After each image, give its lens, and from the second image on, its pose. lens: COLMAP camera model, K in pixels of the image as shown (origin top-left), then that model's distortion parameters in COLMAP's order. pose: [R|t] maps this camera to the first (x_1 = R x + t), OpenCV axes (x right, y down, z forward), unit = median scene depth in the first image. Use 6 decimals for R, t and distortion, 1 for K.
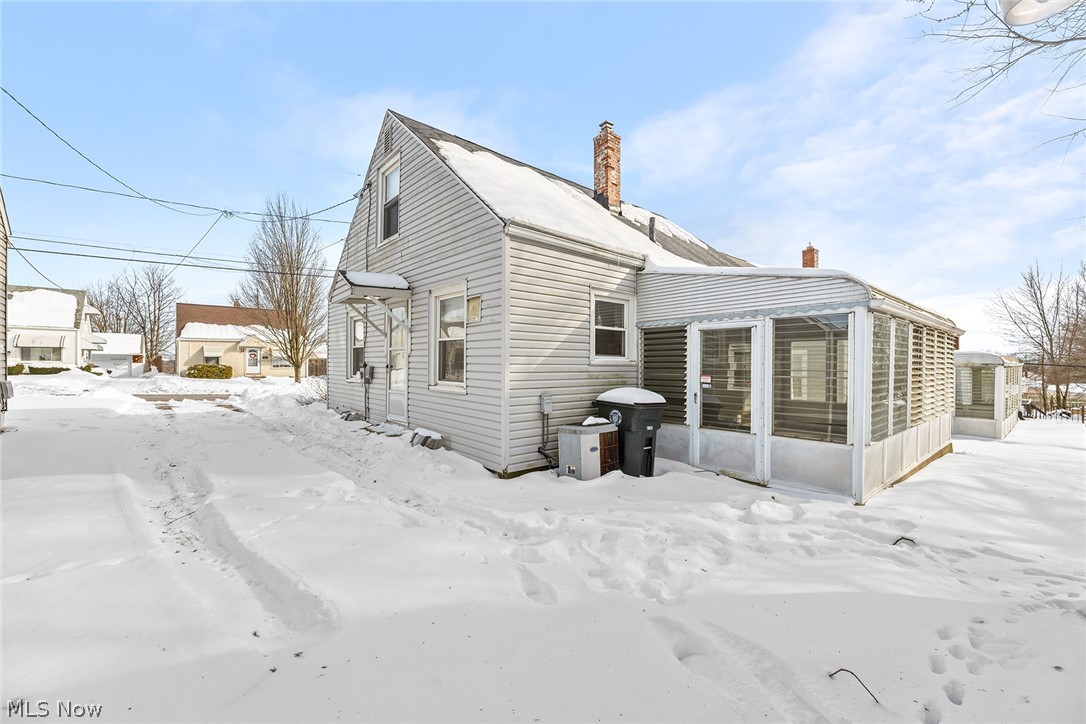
lens RADIAL K [[438.7, 0, 543.0], [0, 438.7, 362.0], [0, 0, 1]] dist [0.000854, 0.000061]
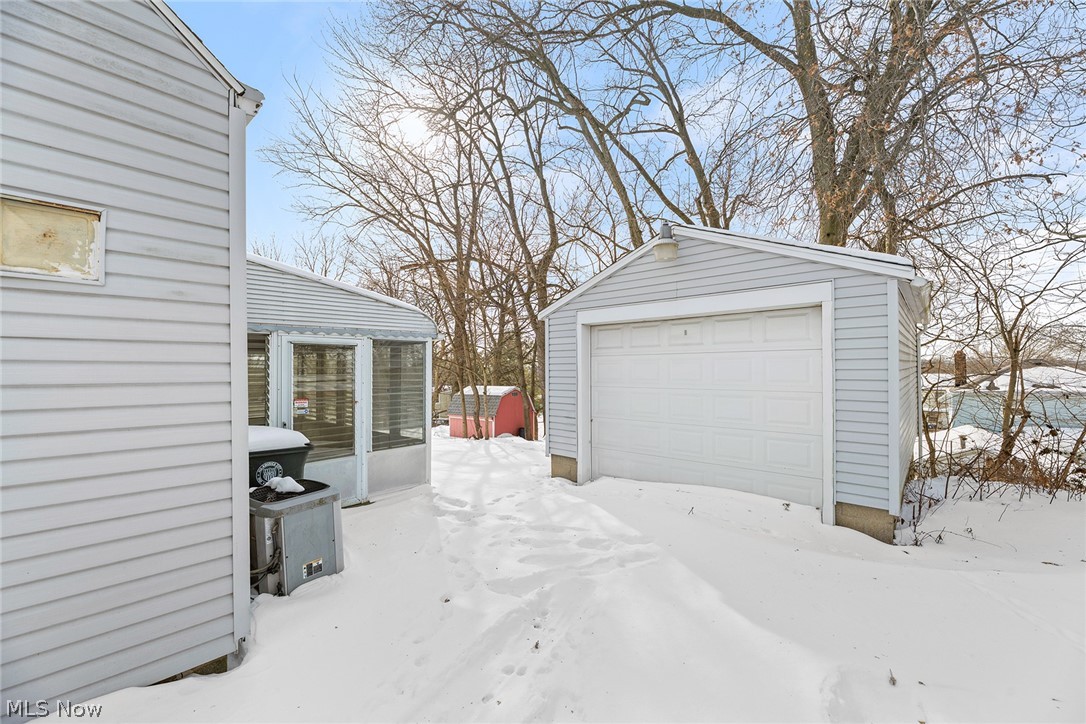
lens RADIAL K [[438.7, 0, 543.0], [0, 438.7, 362.0], [0, 0, 1]] dist [0.000854, 0.000061]
pose [[-0.141145, 0.015522, 0.989867, -0.564057], [0.004094, 0.999878, -0.015095, -0.026890], [-0.989981, 0.001922, -0.141191, 0.743219]]
